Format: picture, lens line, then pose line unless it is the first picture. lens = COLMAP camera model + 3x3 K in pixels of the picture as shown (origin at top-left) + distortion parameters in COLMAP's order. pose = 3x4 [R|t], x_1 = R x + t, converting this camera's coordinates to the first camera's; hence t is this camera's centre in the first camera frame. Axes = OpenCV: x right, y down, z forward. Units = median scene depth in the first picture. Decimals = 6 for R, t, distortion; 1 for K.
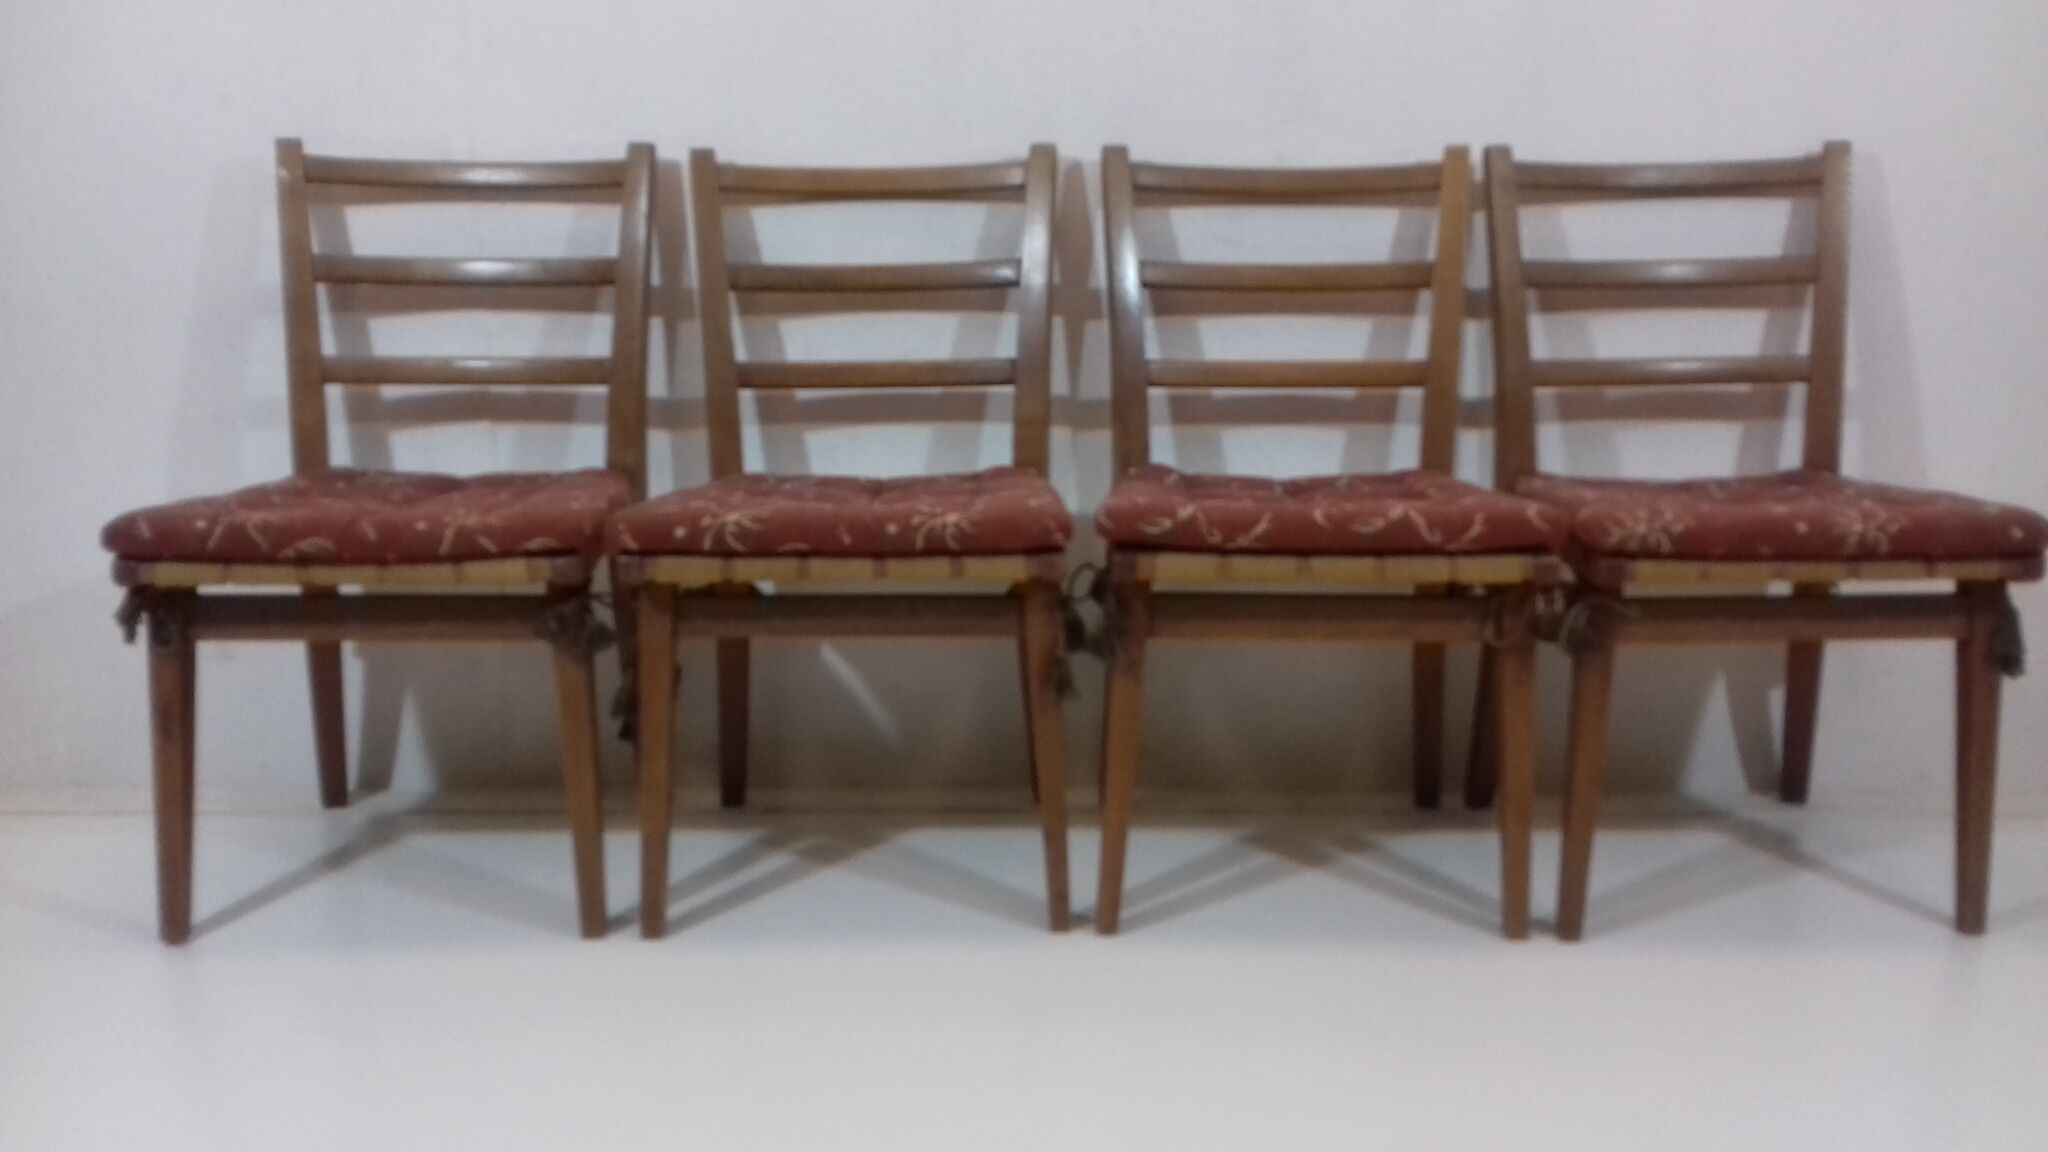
lens RADIAL K [[1812.3, 0, 1028.4], [0, 1812.3, 570.5], [0, 0, 1]] dist [0.021313, 0.006389]
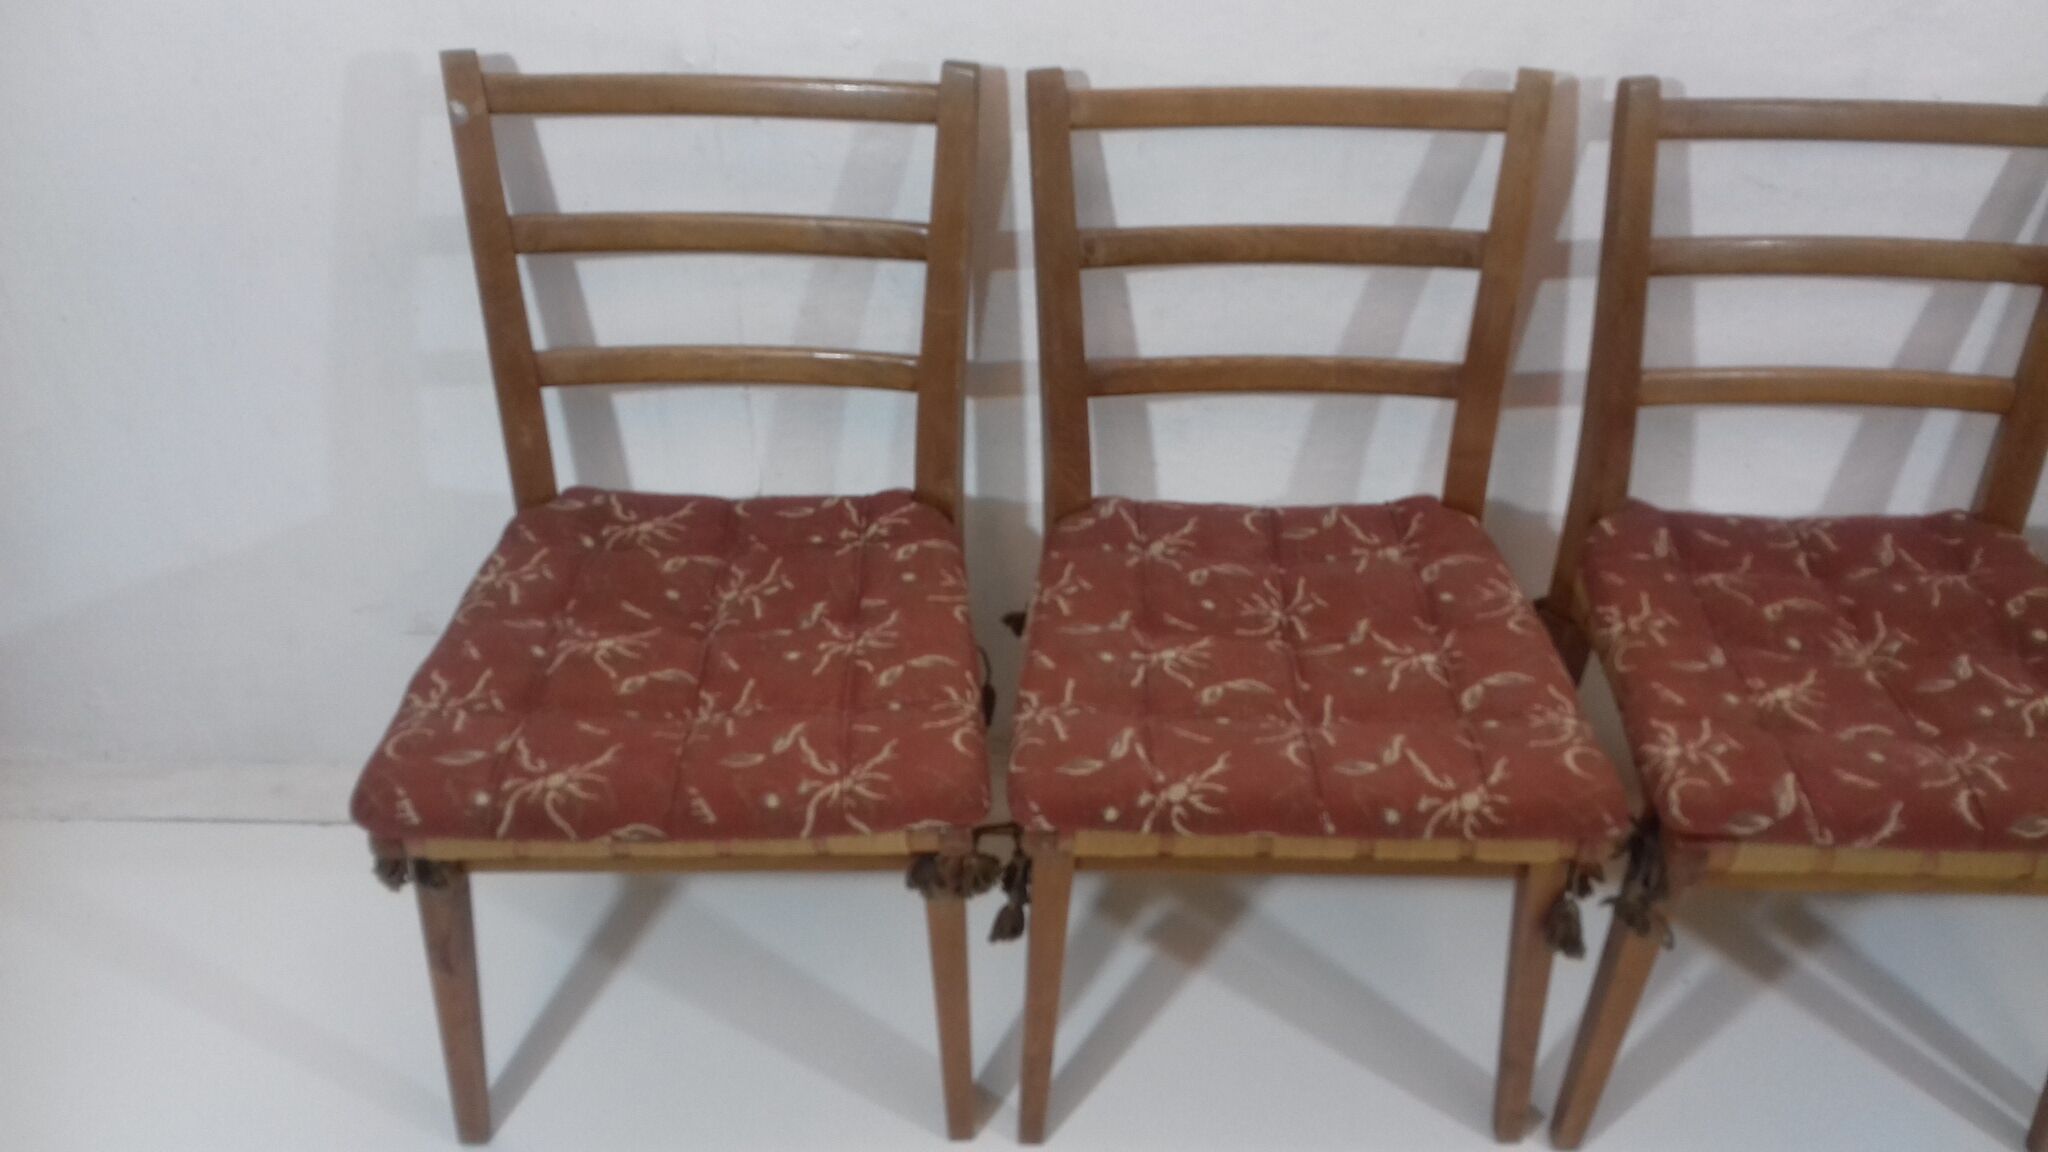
lens RADIAL K [[1840.8, 0, 1019.7], [0, 1840.8, 582.1], [0, 0, 1]] dist [0.049815, -0.020420]
pose [[0.999901, 0.012978, -0.005501, -0.225028], [-0.009682, 0.915960, 0.401152, -0.415687], [0.010245, -0.401059, 0.915995, 0.328212]]
